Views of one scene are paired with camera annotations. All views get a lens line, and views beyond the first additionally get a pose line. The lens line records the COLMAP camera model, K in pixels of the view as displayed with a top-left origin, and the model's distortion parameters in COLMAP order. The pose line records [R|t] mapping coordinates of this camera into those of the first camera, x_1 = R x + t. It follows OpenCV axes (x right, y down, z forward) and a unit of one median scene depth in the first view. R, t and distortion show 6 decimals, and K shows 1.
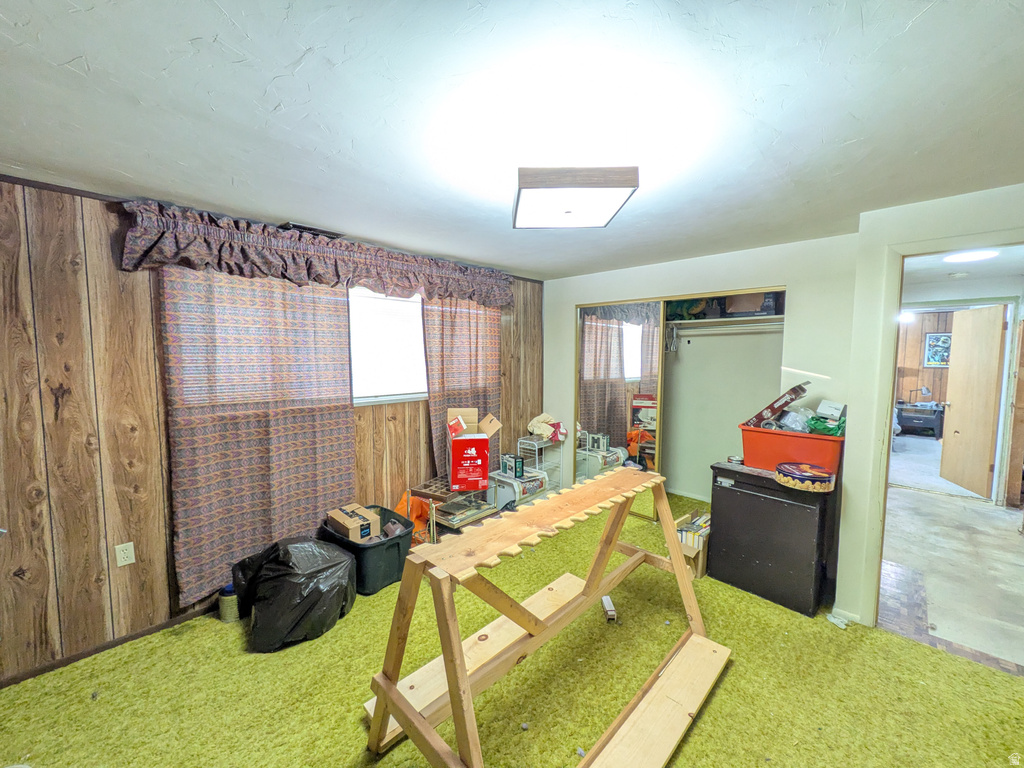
lens RADIAL K [[404.2, 0, 513.4], [0, 404.2, 381.8], [0, 0, 1]] dist [-0.002486, -0.000208]
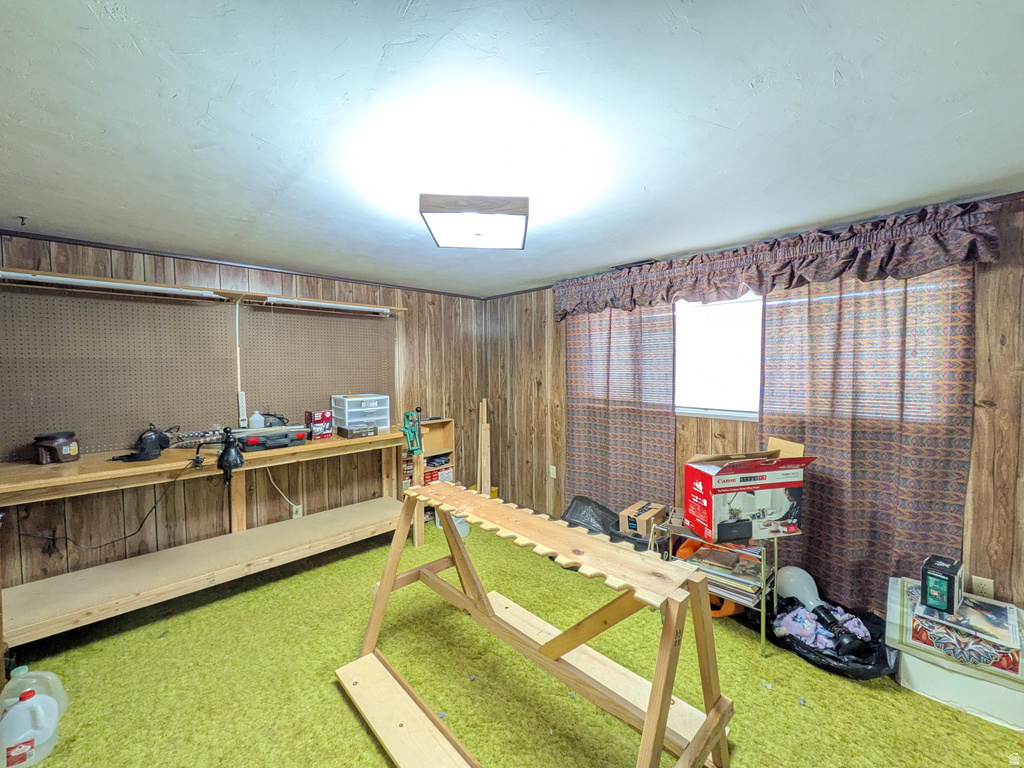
lens RADIAL K [[404.2, 0, 513.4], [0, 404.2, 381.8], [0, 0, 1]] dist [-0.002486, -0.000208]
pose [[-0.030819, 0.036544, -0.998857, 0.695460], [-0.063464, 0.997243, 0.038443, -0.040037], [0.997508, 0.064576, -0.028415, 0.639892]]
